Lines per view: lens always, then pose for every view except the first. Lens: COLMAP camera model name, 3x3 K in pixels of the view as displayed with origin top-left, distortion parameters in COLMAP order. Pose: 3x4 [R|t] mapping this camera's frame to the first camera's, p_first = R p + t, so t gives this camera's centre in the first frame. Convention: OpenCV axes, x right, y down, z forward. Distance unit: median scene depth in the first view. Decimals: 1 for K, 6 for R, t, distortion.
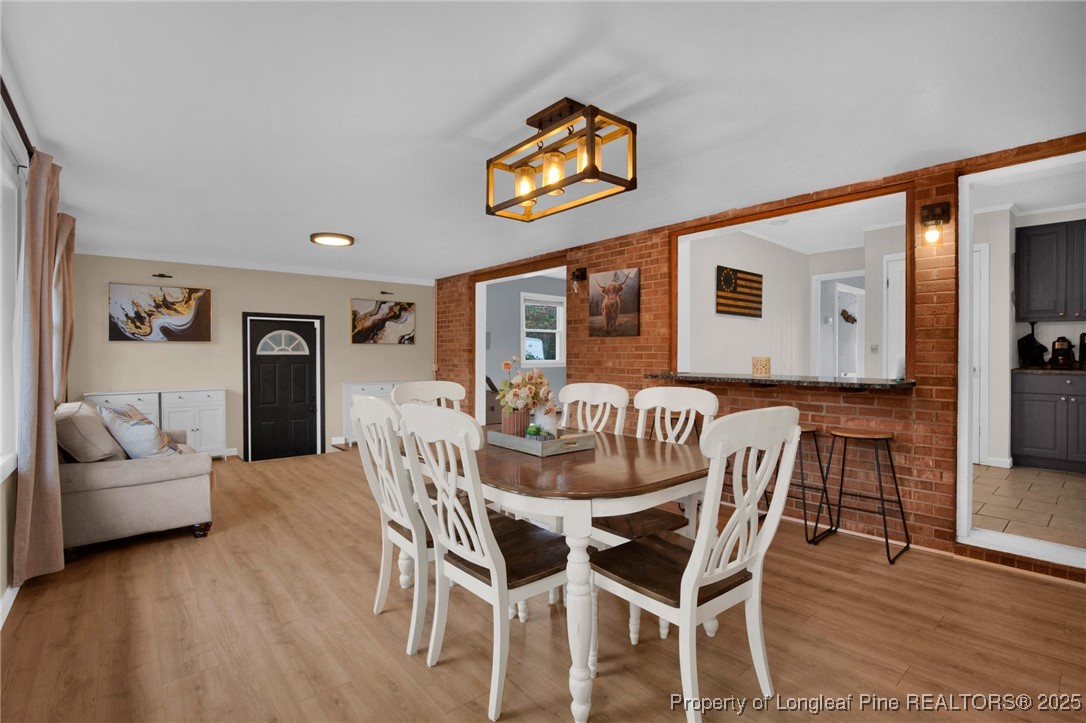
lens RADIAL K [[508.1, 0, 541.8], [0, 508.1, 361.1], [0, 0, 1]] dist [0.000979, -0.000001]
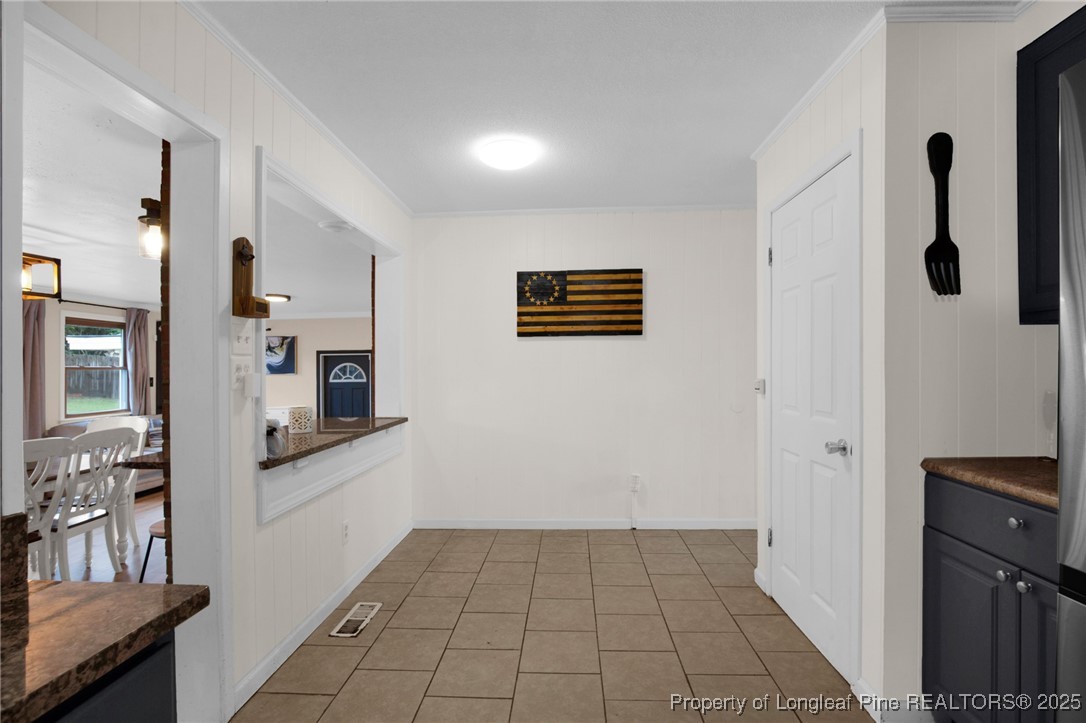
lens RADIAL K [[508.1, 0, 542.7], [0, 508.1, 364.7], [0, 0, 1]] dist [0.000979, -0.000001]
pose [[0.733177, -0.013842, -0.679897, 0.799397], [0.005583, 0.999882, -0.014336, -0.039902], [0.680015, 0.006715, 0.733167, 0.448808]]
